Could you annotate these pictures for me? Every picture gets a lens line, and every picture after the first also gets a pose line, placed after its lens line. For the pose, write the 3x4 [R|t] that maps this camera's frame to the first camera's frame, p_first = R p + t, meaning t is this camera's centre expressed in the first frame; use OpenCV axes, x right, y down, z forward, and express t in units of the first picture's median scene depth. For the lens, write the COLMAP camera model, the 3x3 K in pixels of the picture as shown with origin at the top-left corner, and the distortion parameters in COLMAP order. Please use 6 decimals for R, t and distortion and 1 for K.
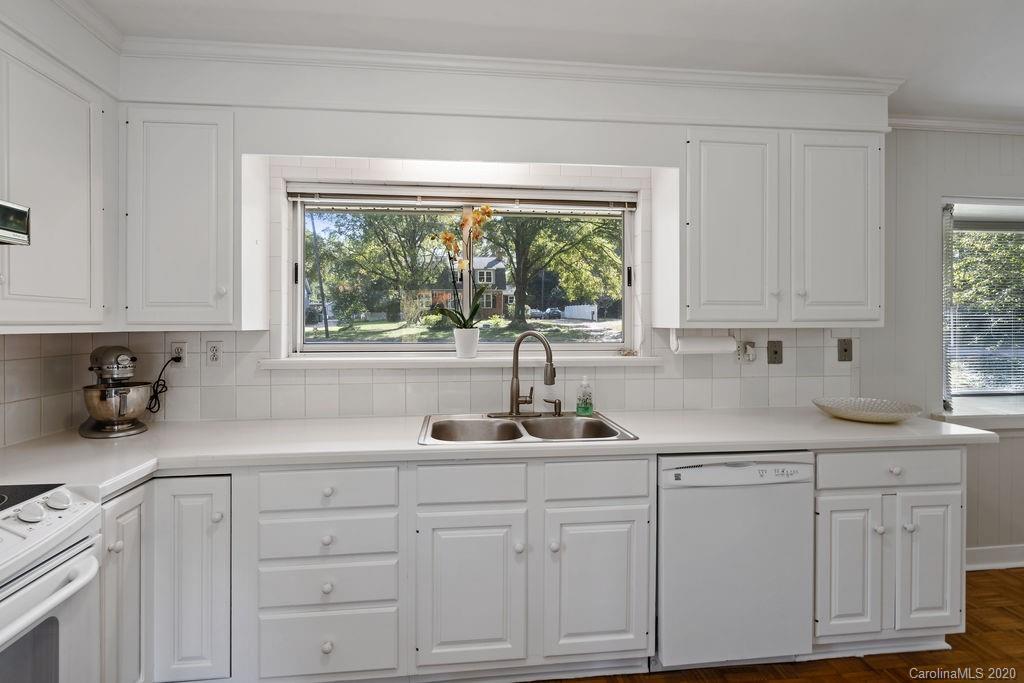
lens RADIAL K [[477.6, 0, 501.2], [0, 477.6, 322.5], [0, 0, 1]] dist [-0.001623, 0.000249]
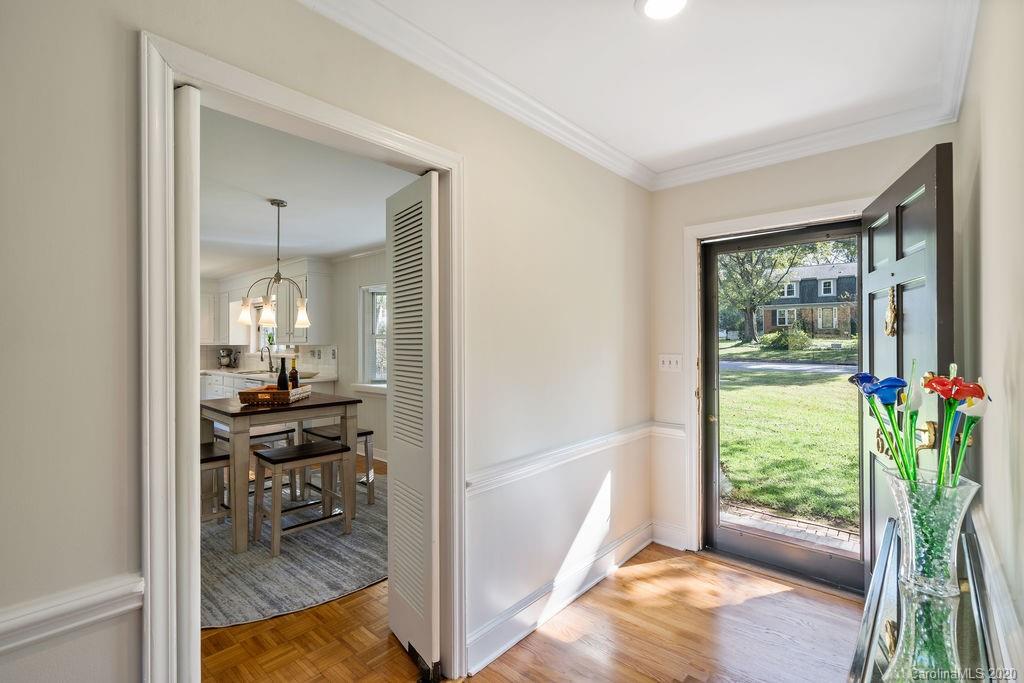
lens RADIAL K [[470.2, 0, 502.6], [0, 470.2, 341.4], [0, 0, 1]] dist [-0.001486, 0.000658]
pose [[0.672477, 0.000830, -0.740118, 3.664554], [-0.000035, 0.999999, 0.001089, -0.016959], [0.740118, -0.000707, 0.672477, 0.002901]]
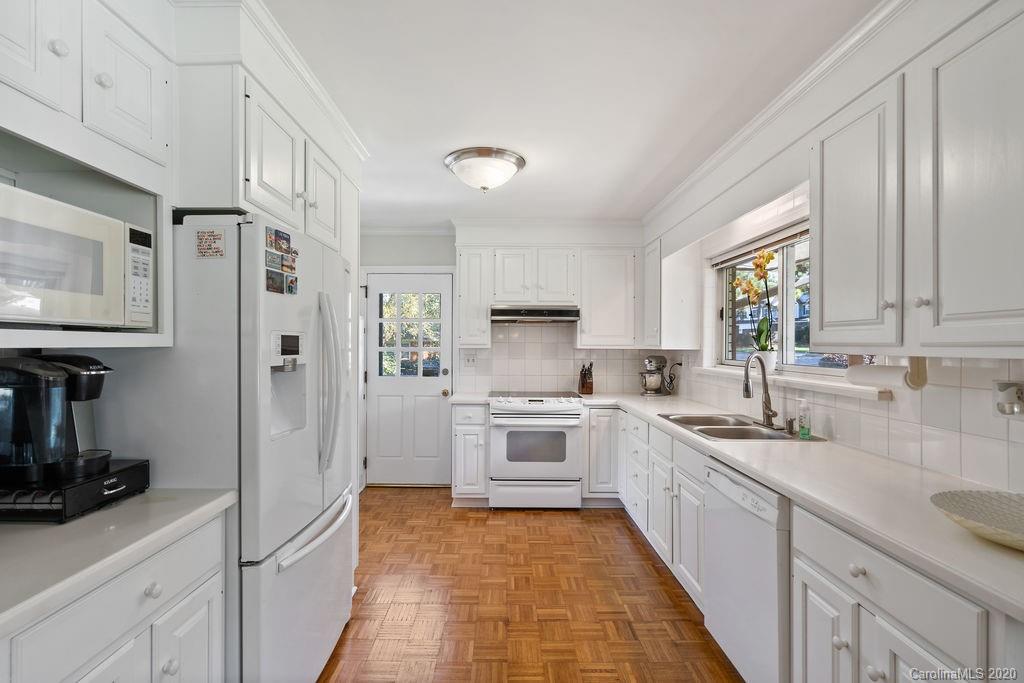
lens RADIAL K [[479.1, 0, 500.1], [0, 479.1, 346.3], [0, 0, 1]] dist [-0.002607, -0.000195]
pose [[-0.115626, 0.003169, -0.993288, 1.329754], [-0.007021, 0.999967, 0.004008, 0.001537], [0.993268, 0.007437, -0.115600, 0.507621]]
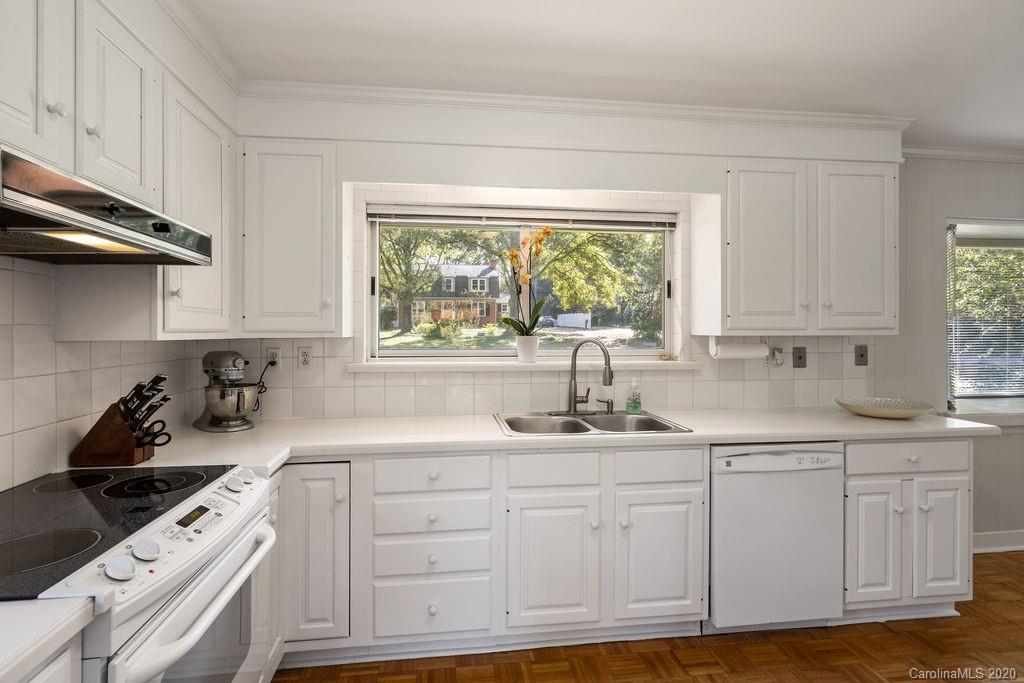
lens RADIAL K [[481.6, 0, 498.1], [0, 481.6, 328.8], [0, 0, 1]] dist [-0.001734, 0.000017]
pose [[0.999919, 0.000672, 0.012735, -0.168323], [-0.000618, 0.999991, -0.004225, 0.000886], [-0.012738, 0.004217, 0.999910, -0.133528]]
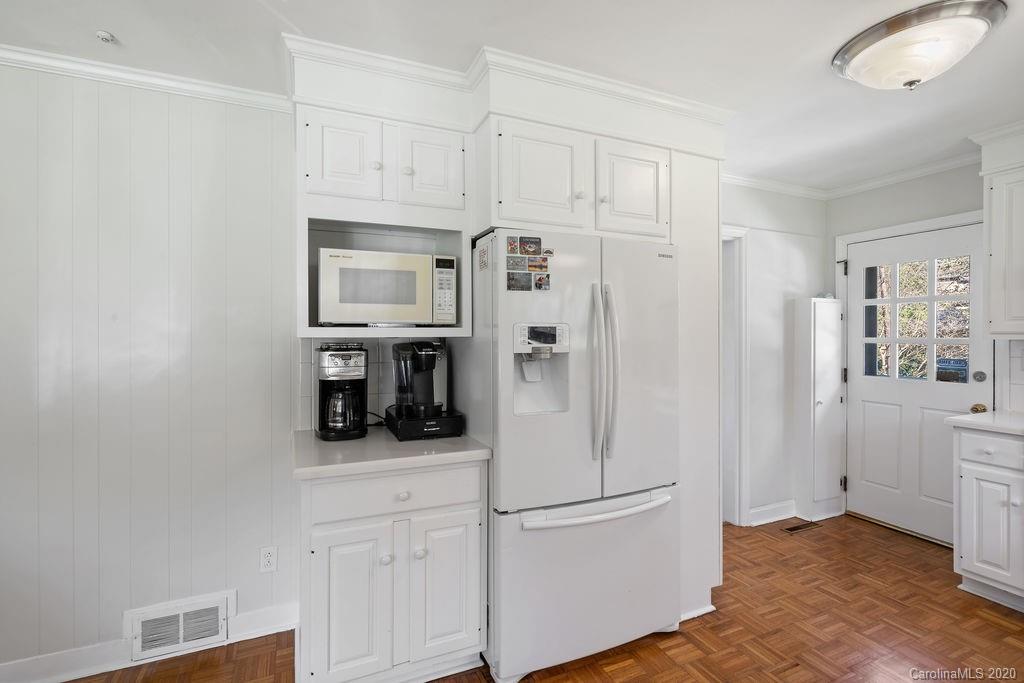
lens RADIAL K [[470.2, 0, 502.6], [0, 470.2, 341.4], [0, 0, 1]] dist [-0.001486, 0.000658]
pose [[-0.954608, 0.007082, -0.297780, 0.922723], [0.002145, 0.999855, 0.016904, 0.001876], [0.297857, 0.015497, -0.954485, 0.880628]]
